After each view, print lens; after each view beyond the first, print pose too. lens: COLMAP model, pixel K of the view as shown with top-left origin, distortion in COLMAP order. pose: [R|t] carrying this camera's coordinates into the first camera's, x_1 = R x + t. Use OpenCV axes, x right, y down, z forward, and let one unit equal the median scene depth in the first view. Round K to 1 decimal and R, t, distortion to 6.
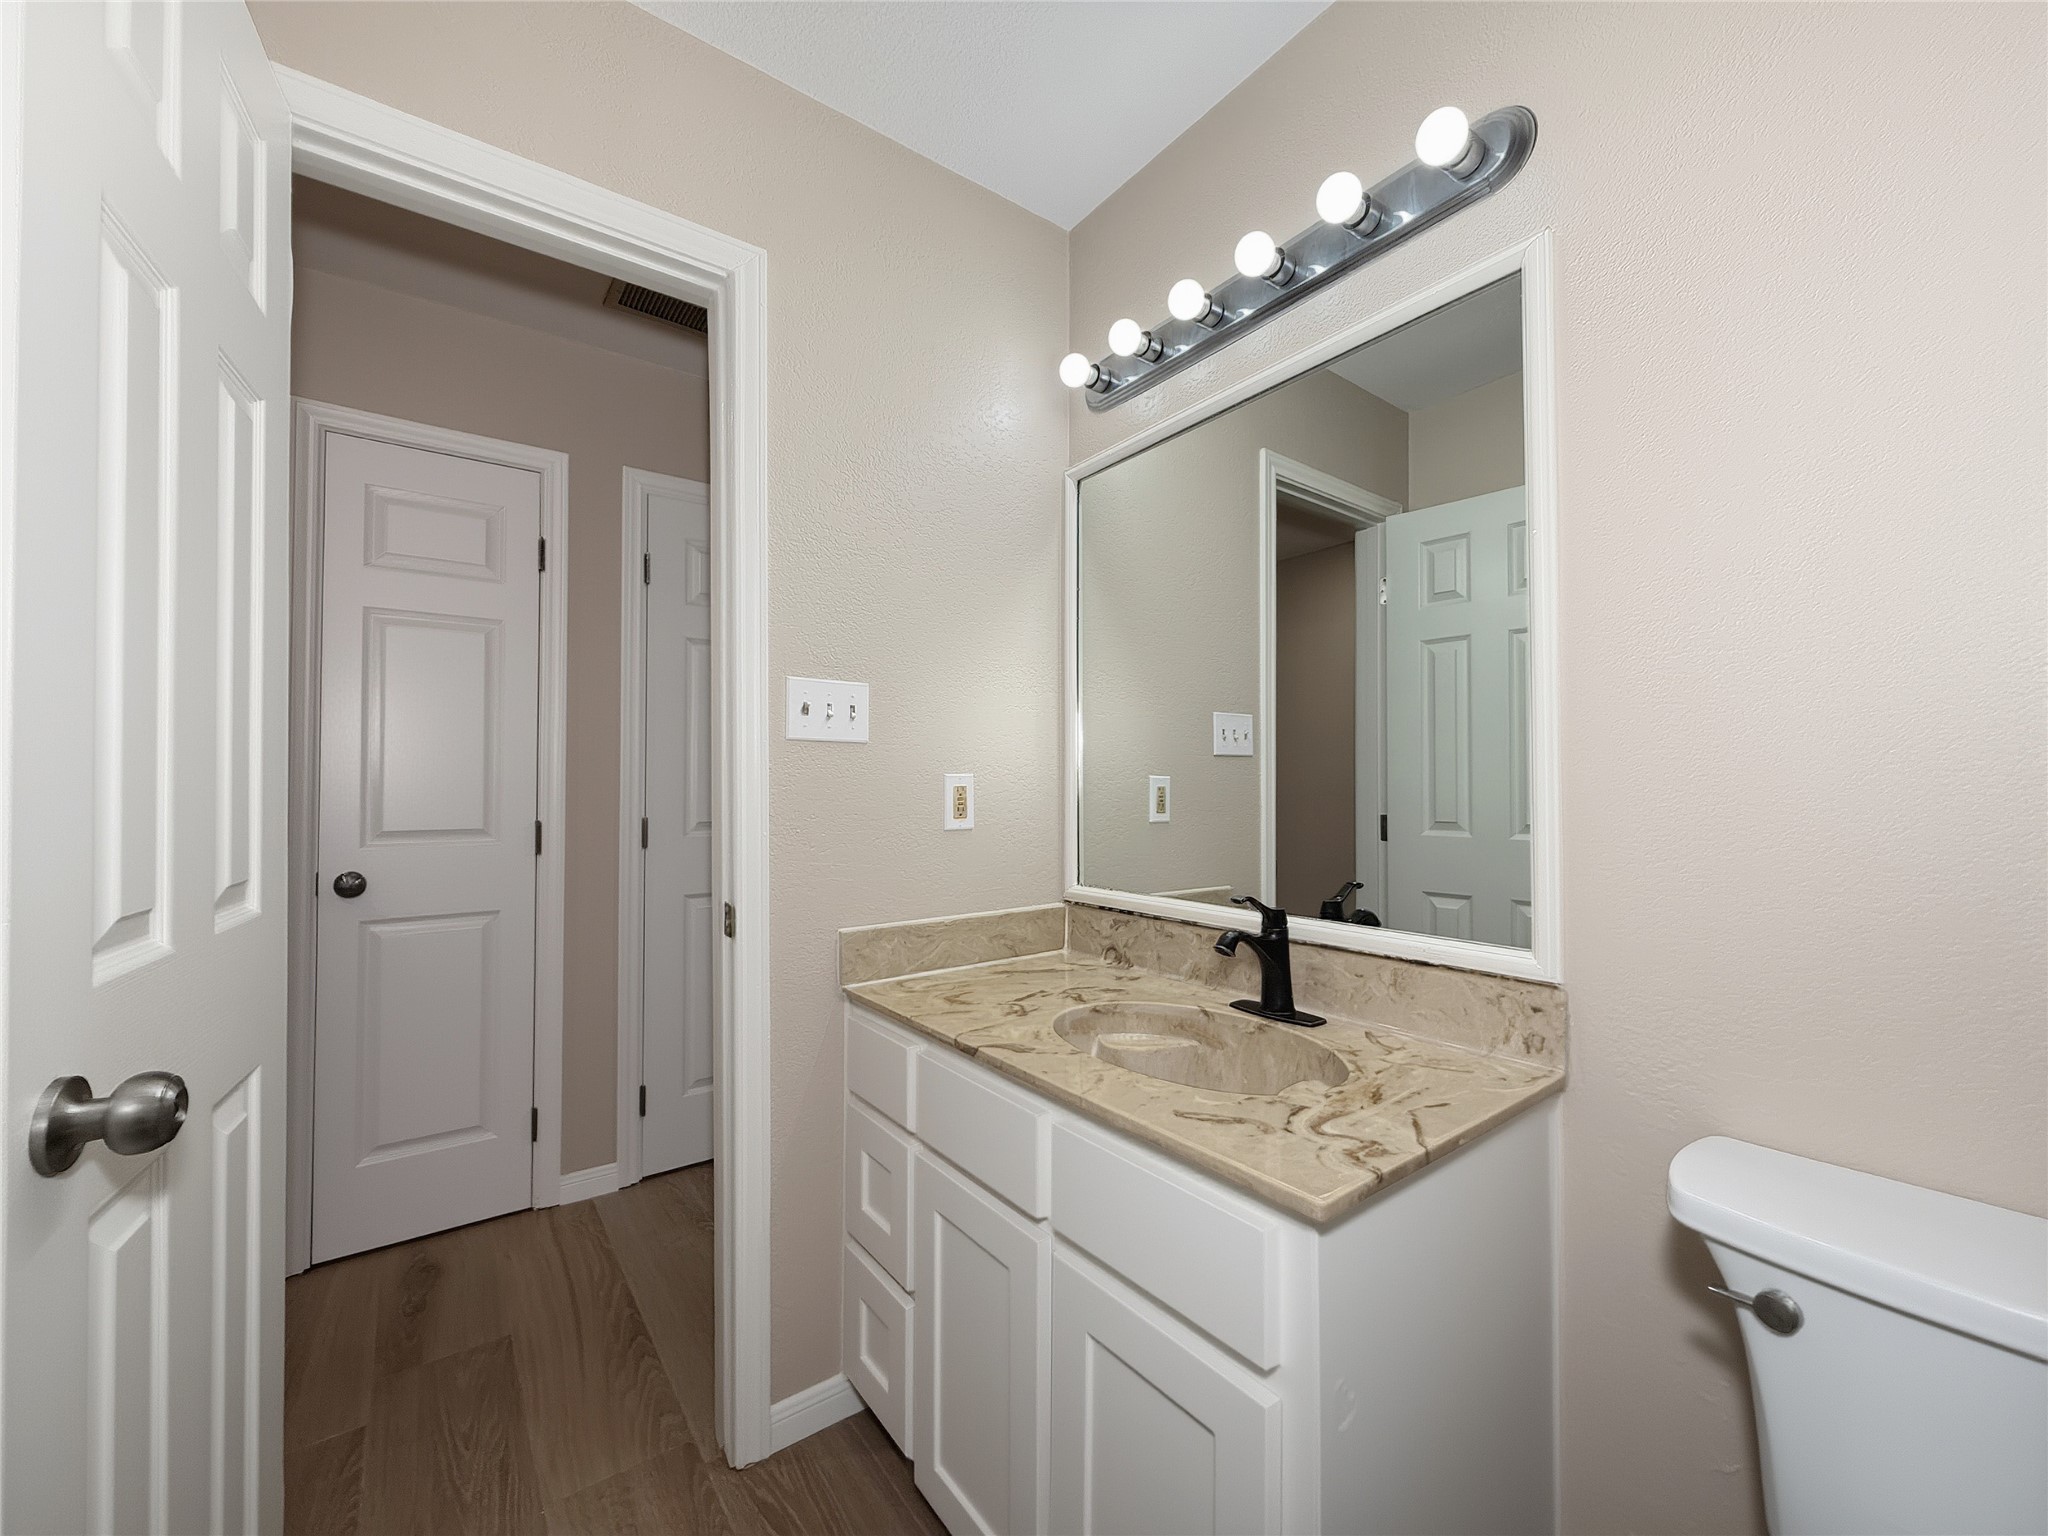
lens RADIAL K [[822.7, 0, 1009.4], [0, 822.7, 768.7], [0, 0, 1]] dist [0.004548, -0.000843]
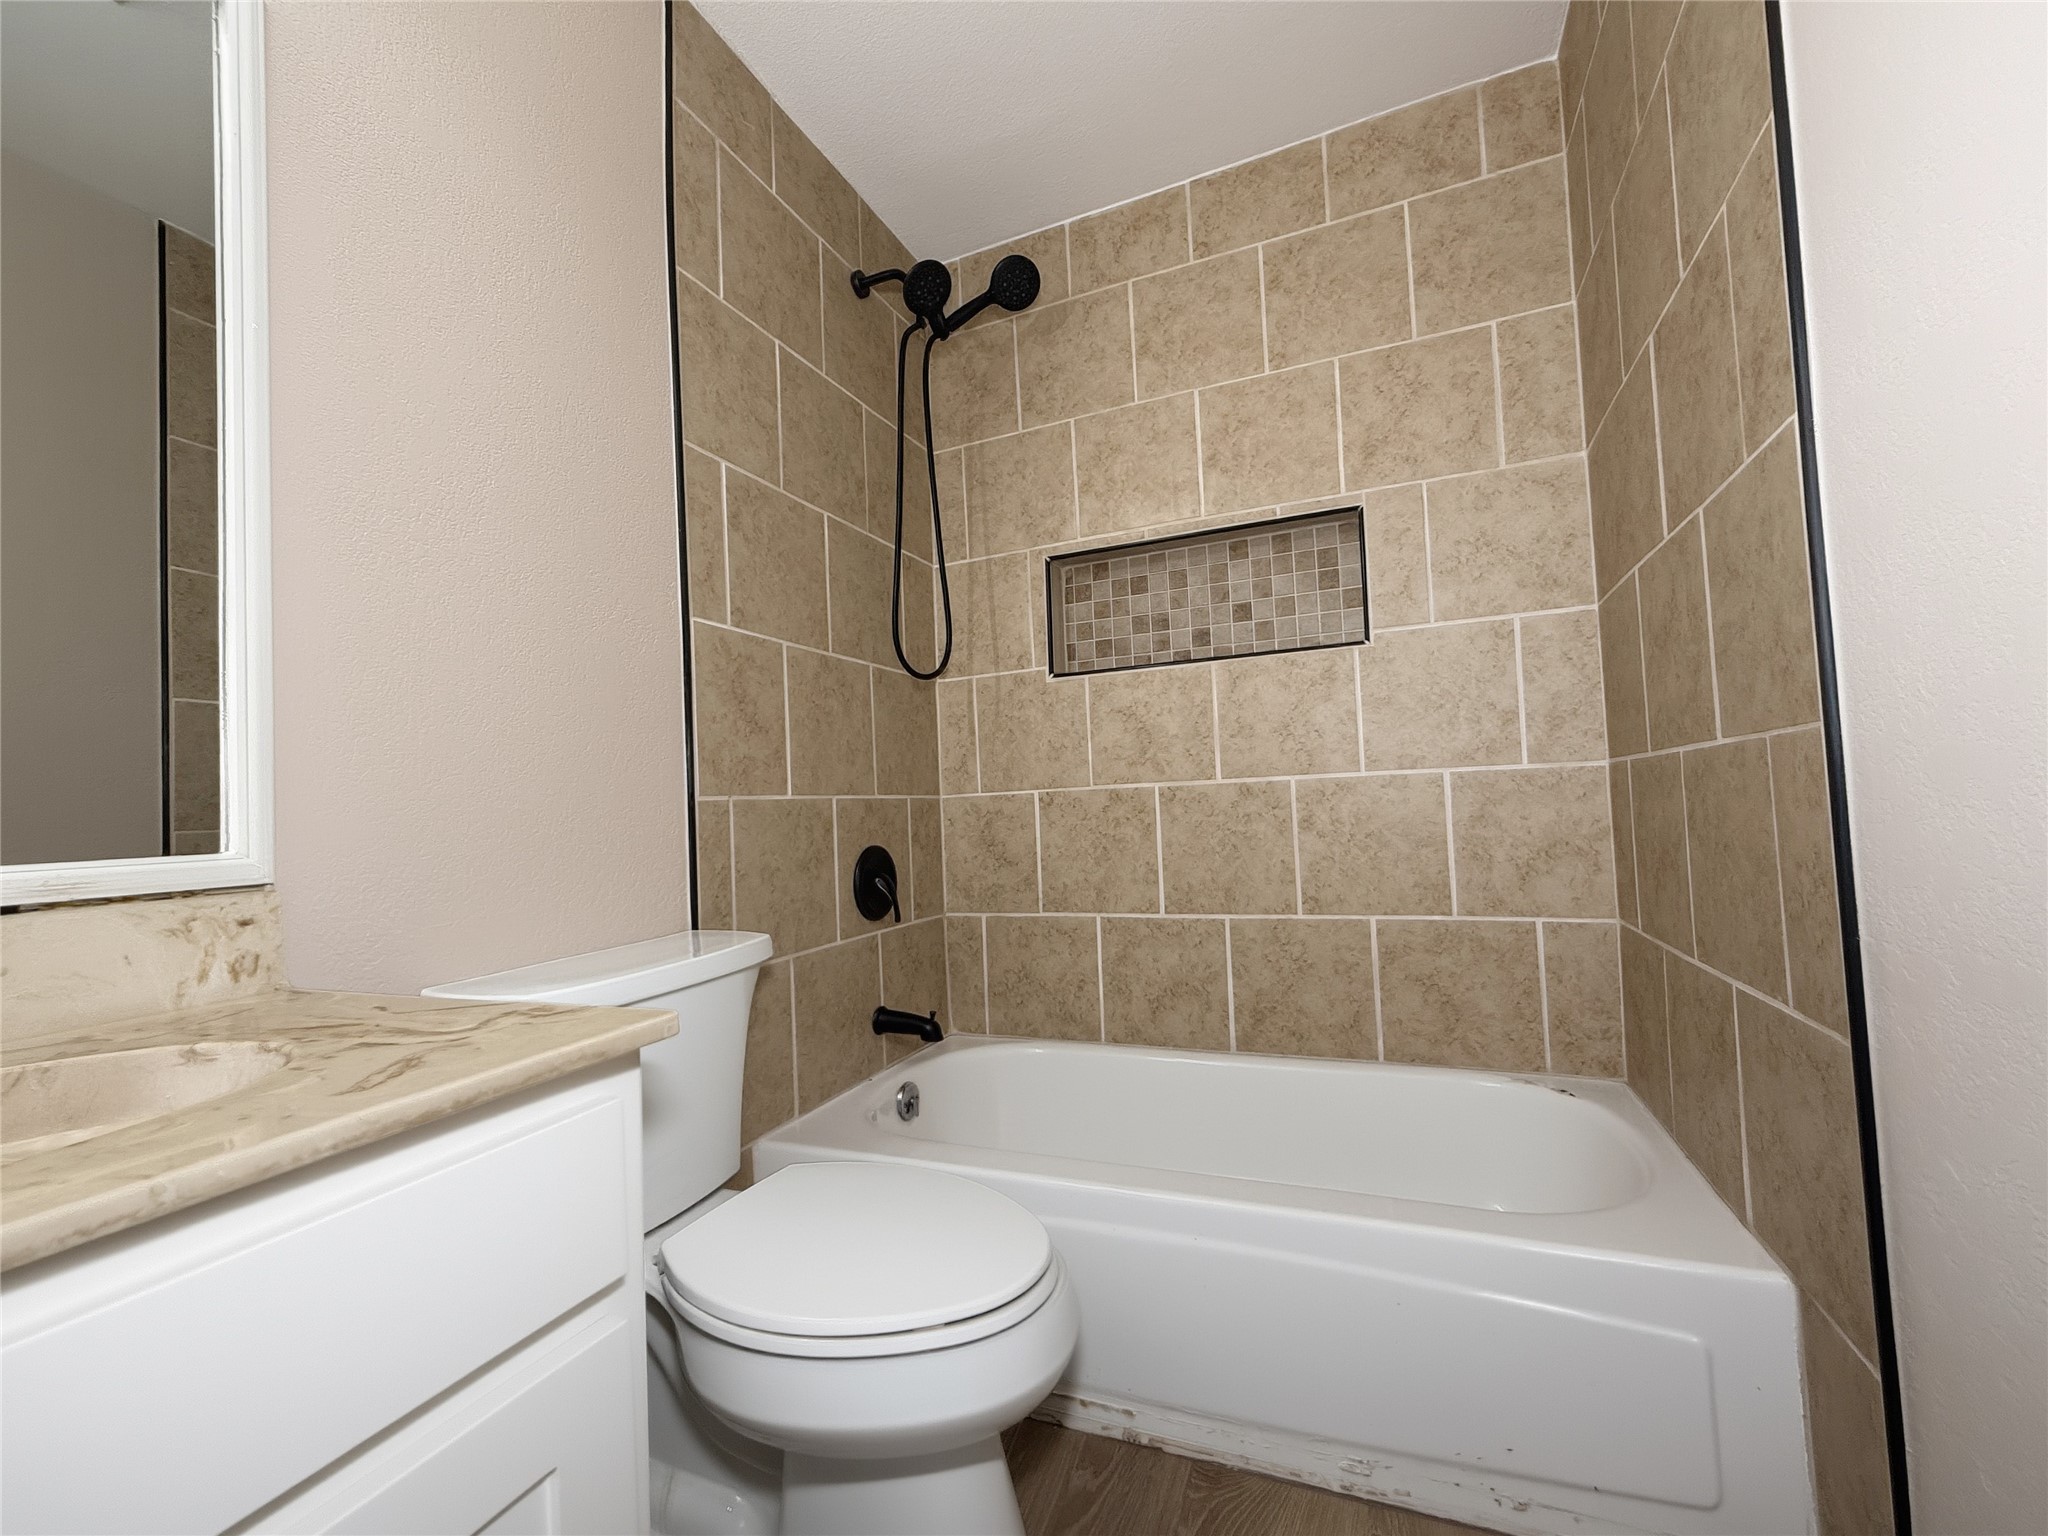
lens RADIAL K [[822.7, 0, 1059.6], [0, 822.7, 785.1], [0, 0, 1]] dist [0.004548, -0.000843]
pose [[-0.538145, 0.063297, 0.840472, -0.376072], [0.029058, 0.997977, -0.056553, 0.195271], [-0.842351, -0.006011, -0.538895, 0.660953]]
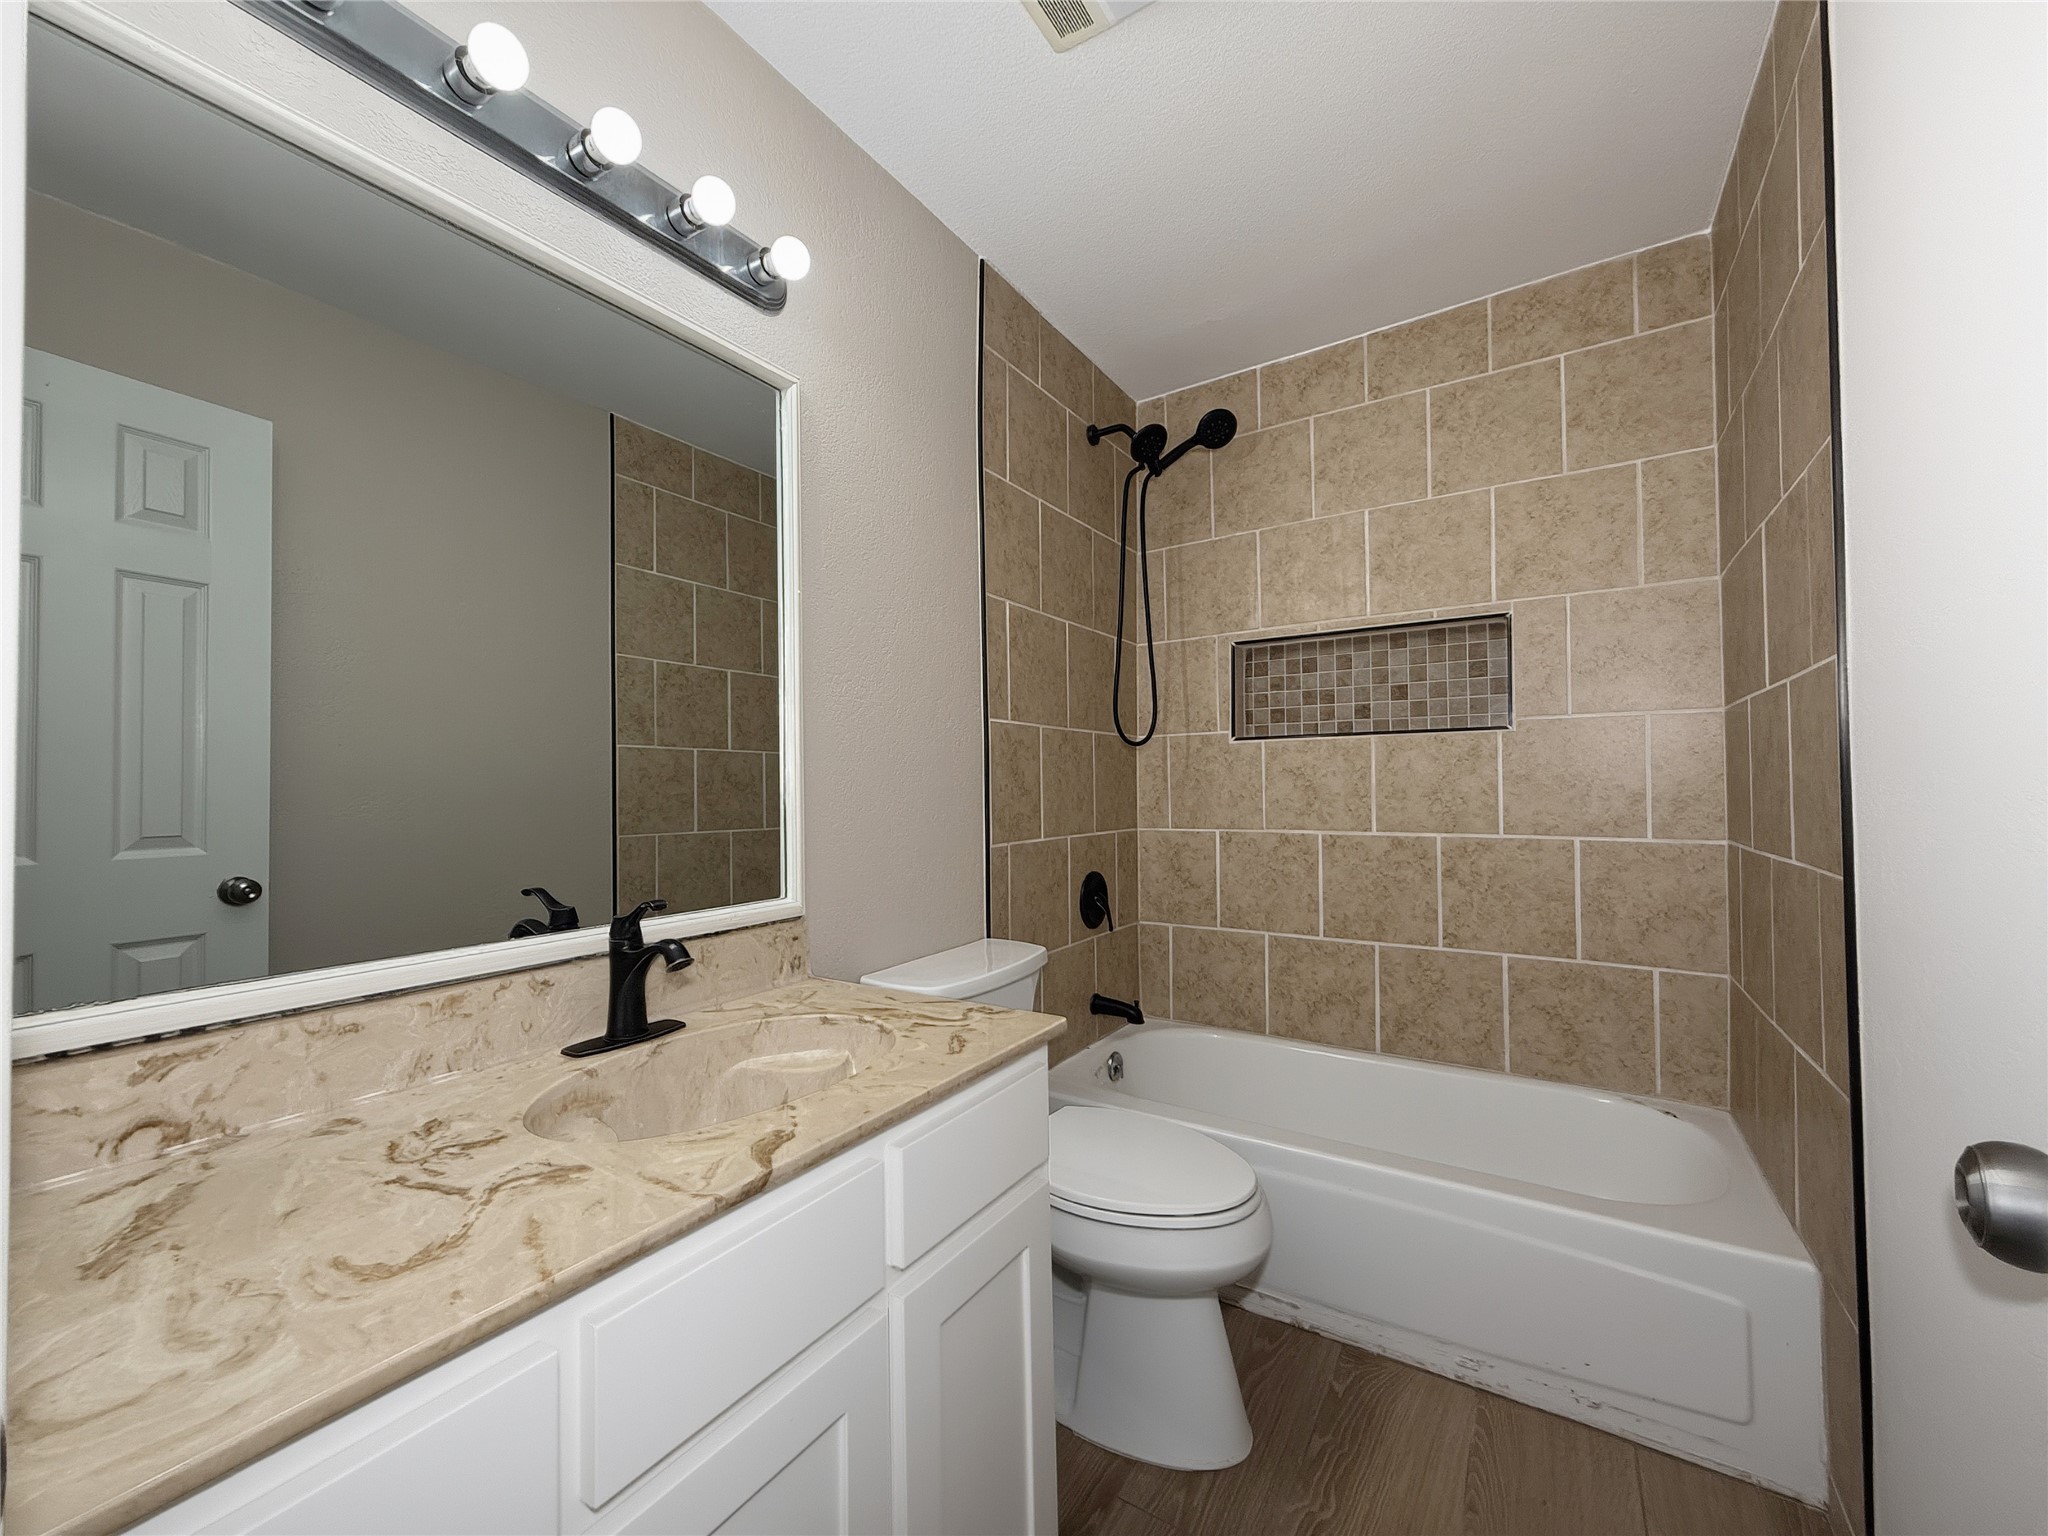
lens RADIAL K [[822.7, 0, 1029.5], [0, 822.7, 772.2], [0, 0, 1]] dist [0.004548, -0.000843]
pose [[-0.374884, 0.023592, 0.926772, -0.669581], [-0.006953, 0.999576, -0.028258, 0.044112], [-0.927046, -0.017038, -0.374561, 0.988775]]
